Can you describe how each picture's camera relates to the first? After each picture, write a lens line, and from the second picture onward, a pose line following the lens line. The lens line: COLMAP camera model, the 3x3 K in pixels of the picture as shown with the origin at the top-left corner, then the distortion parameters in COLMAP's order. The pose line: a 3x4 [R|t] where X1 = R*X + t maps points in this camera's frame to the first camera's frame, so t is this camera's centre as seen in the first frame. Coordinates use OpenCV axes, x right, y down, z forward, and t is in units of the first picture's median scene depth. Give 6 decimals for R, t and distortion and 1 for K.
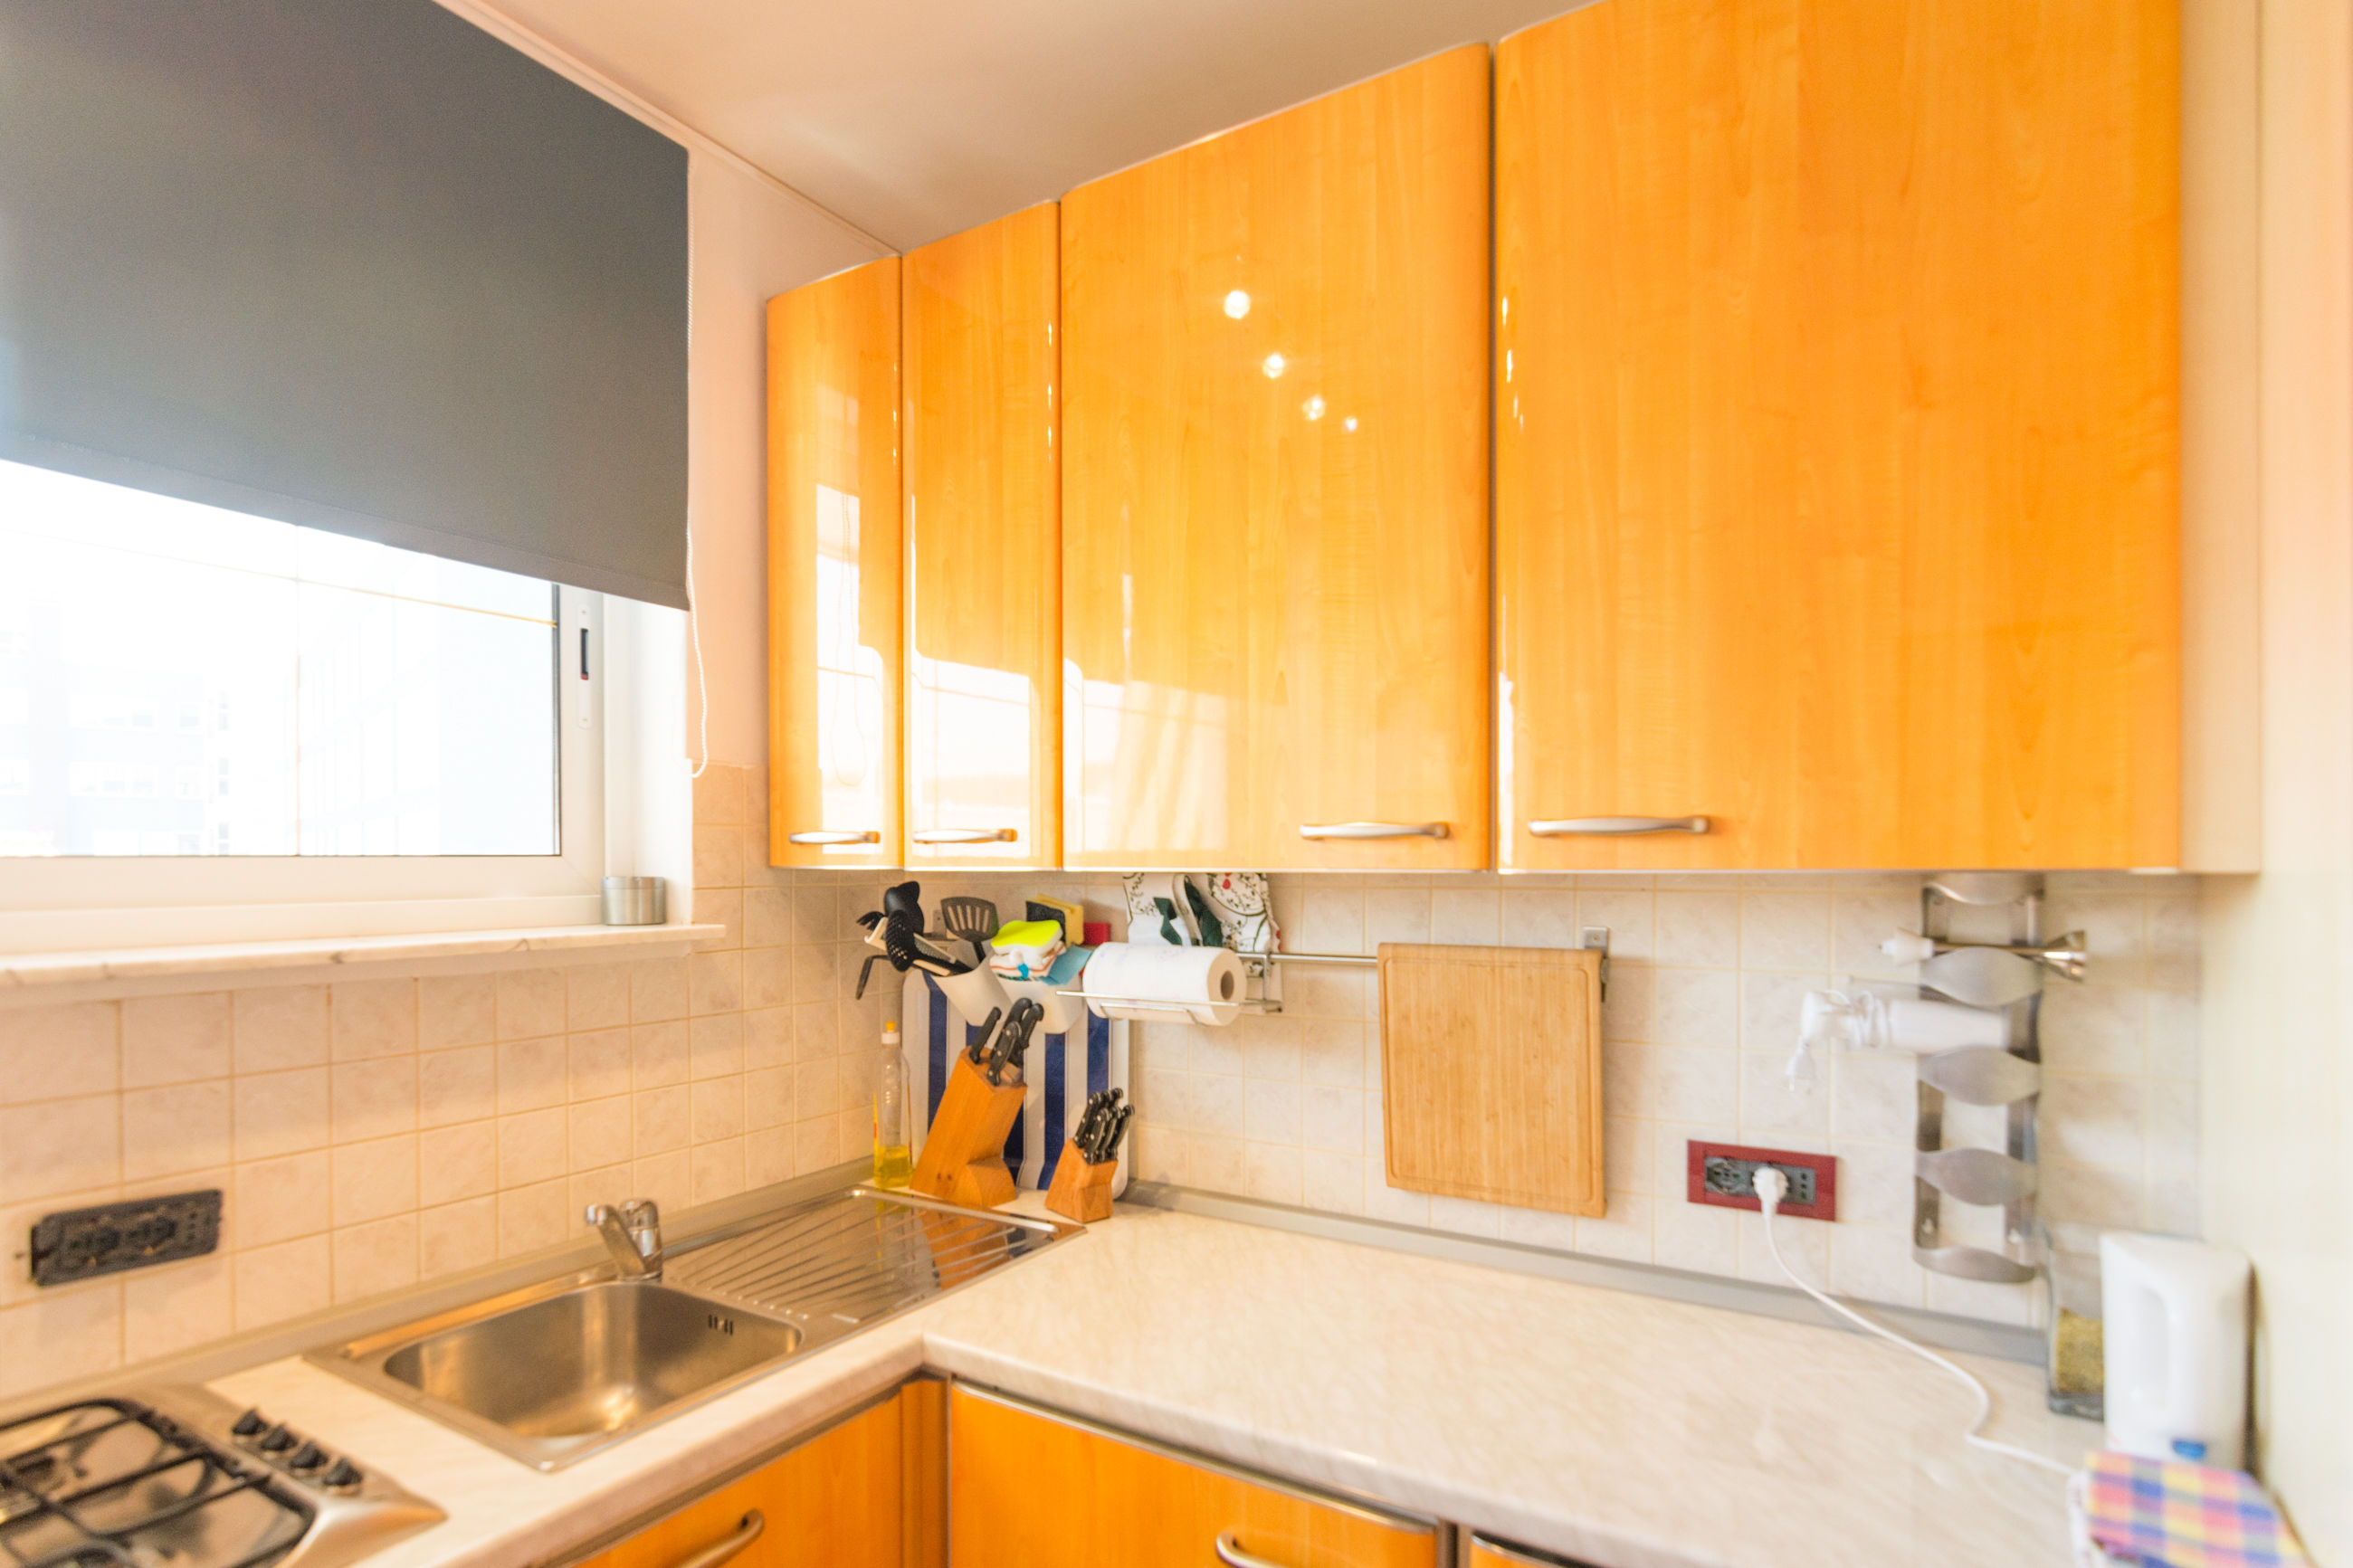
lens RADIAL K [[1251.6, 0, 1167.1], [0, 1251.6, 864.9], [0, 0, 1]] dist [-0.003456, 0.000132]
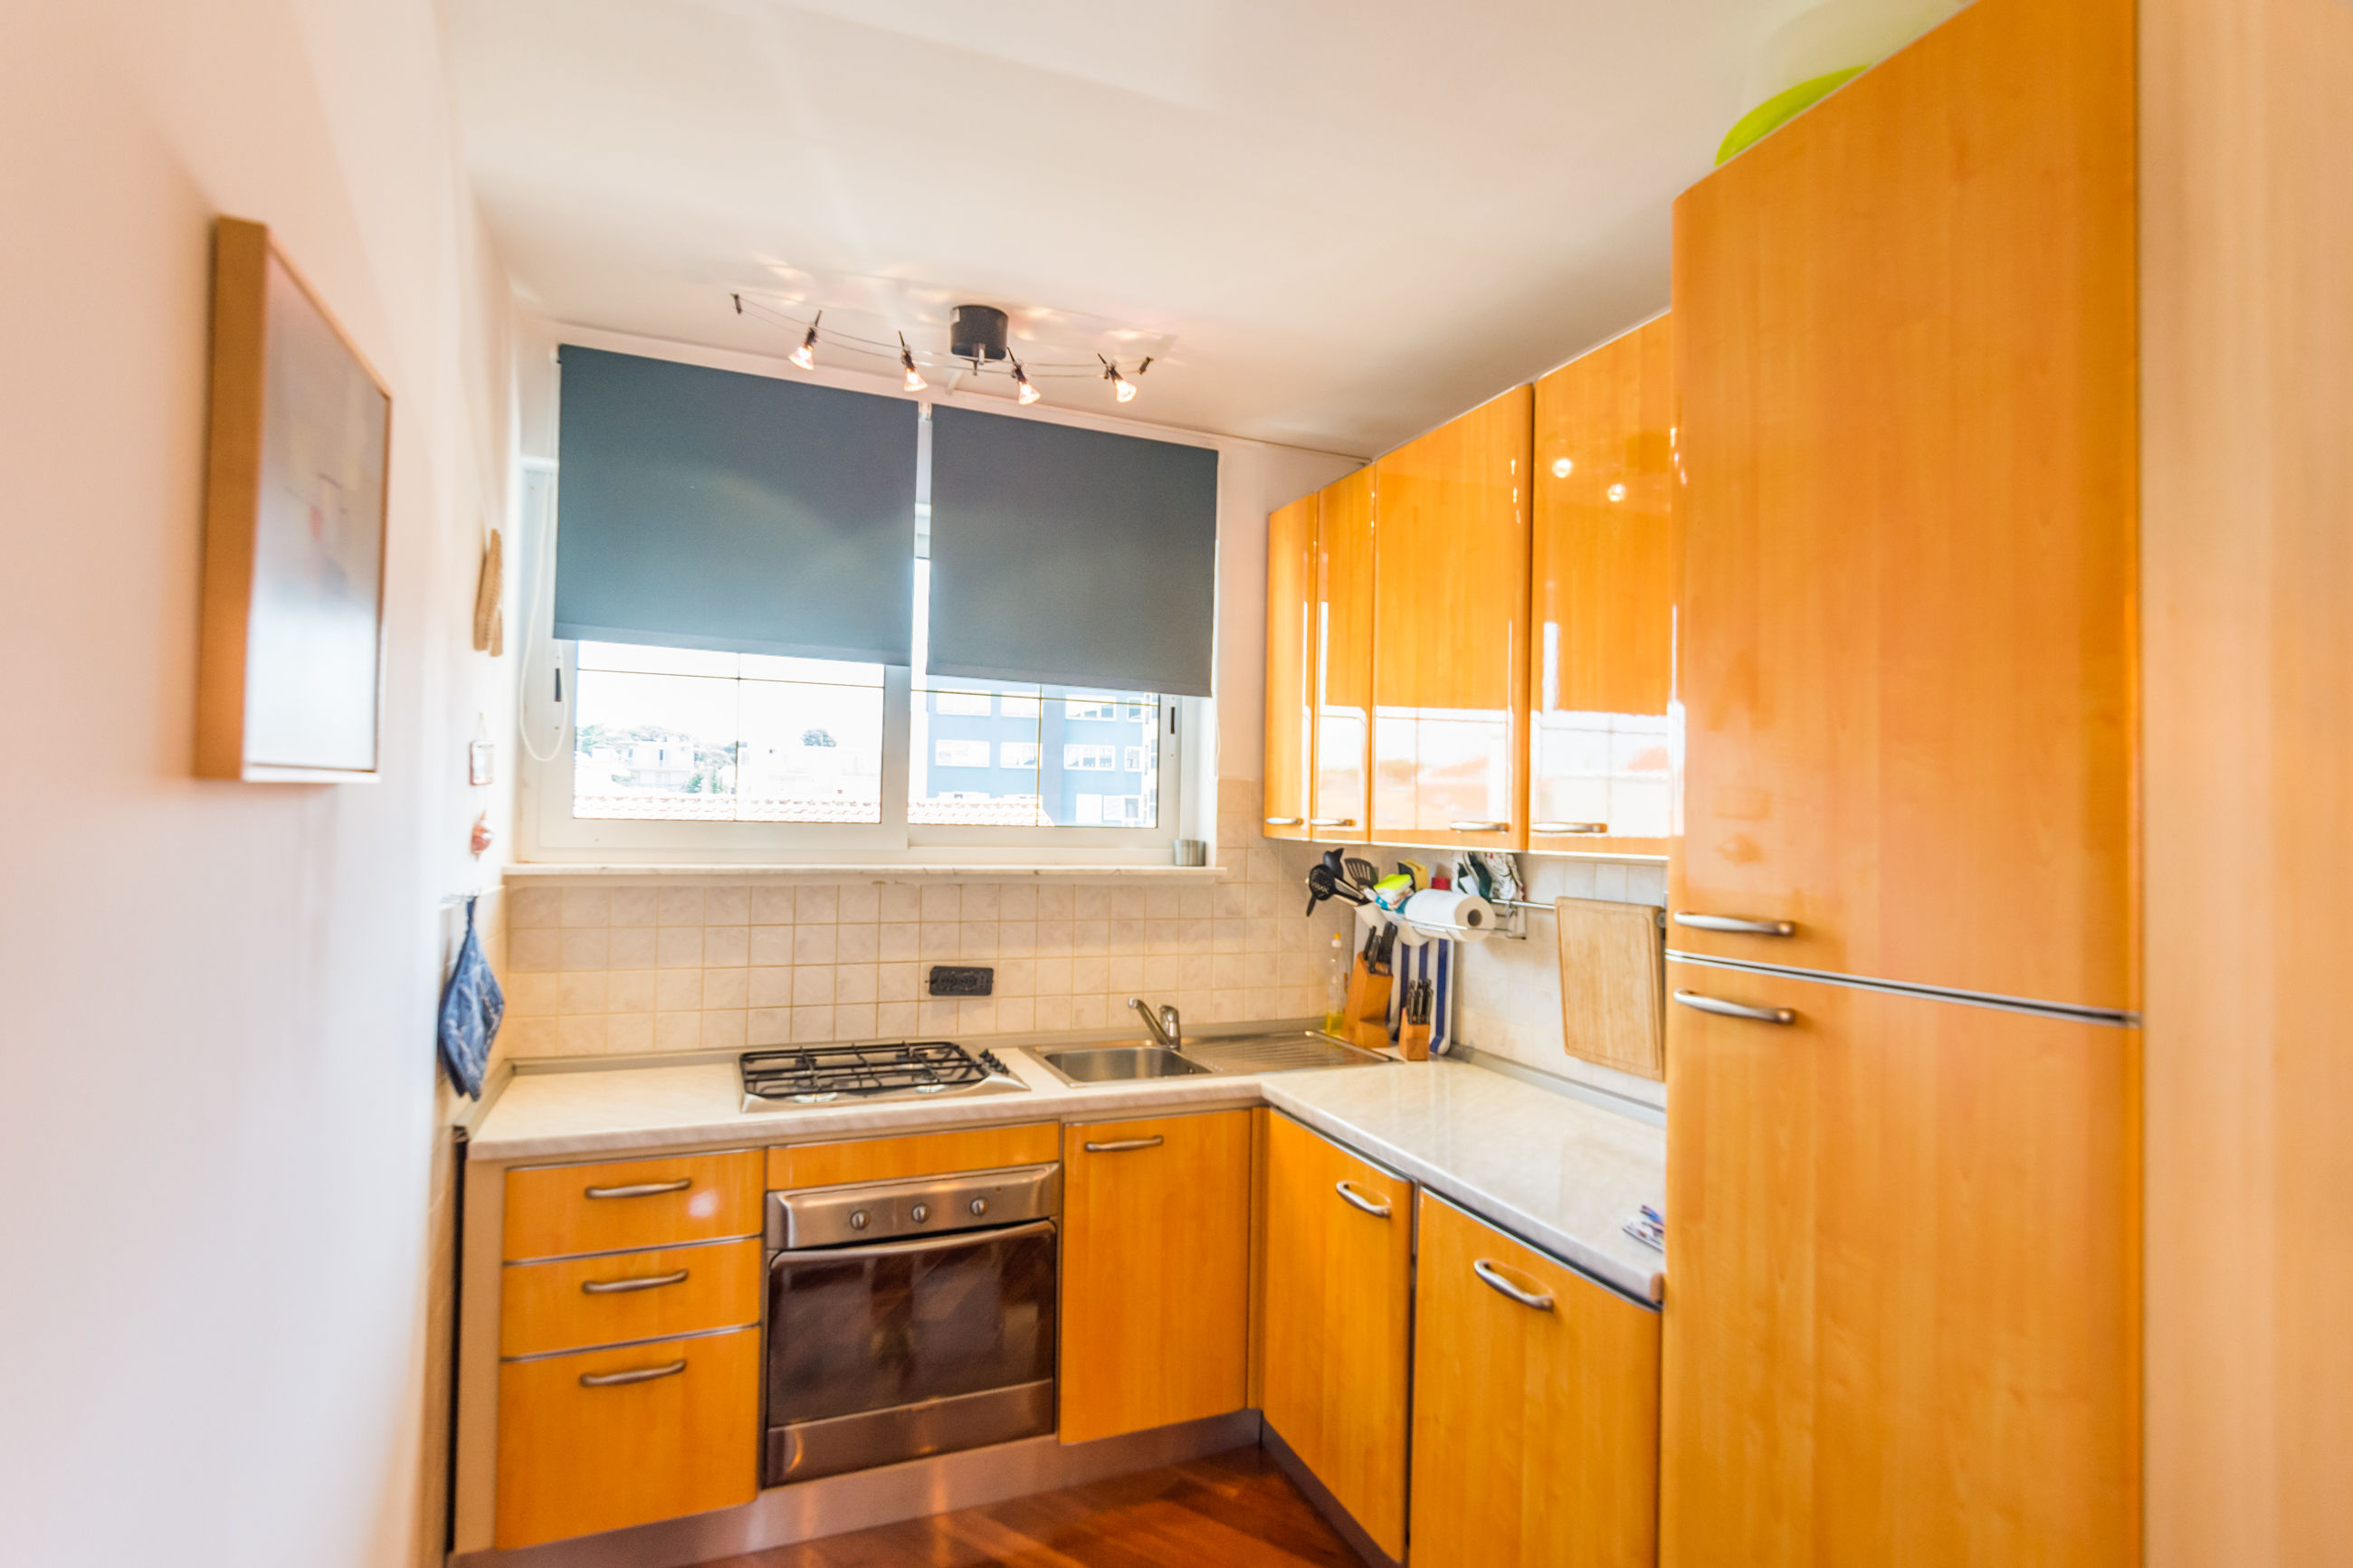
lens RADIAL K [[1130.4, 0, 1152.8], [0, 1130.4, 787.3], [0, 0, 1]] dist [-0.003235, -0.000215]
pose [[0.810547, 0.002092, -0.585670, 0.530058], [-0.024821, 0.999218, -0.030781, -0.016192], [0.585148, 0.039486, 0.809965, -0.406273]]
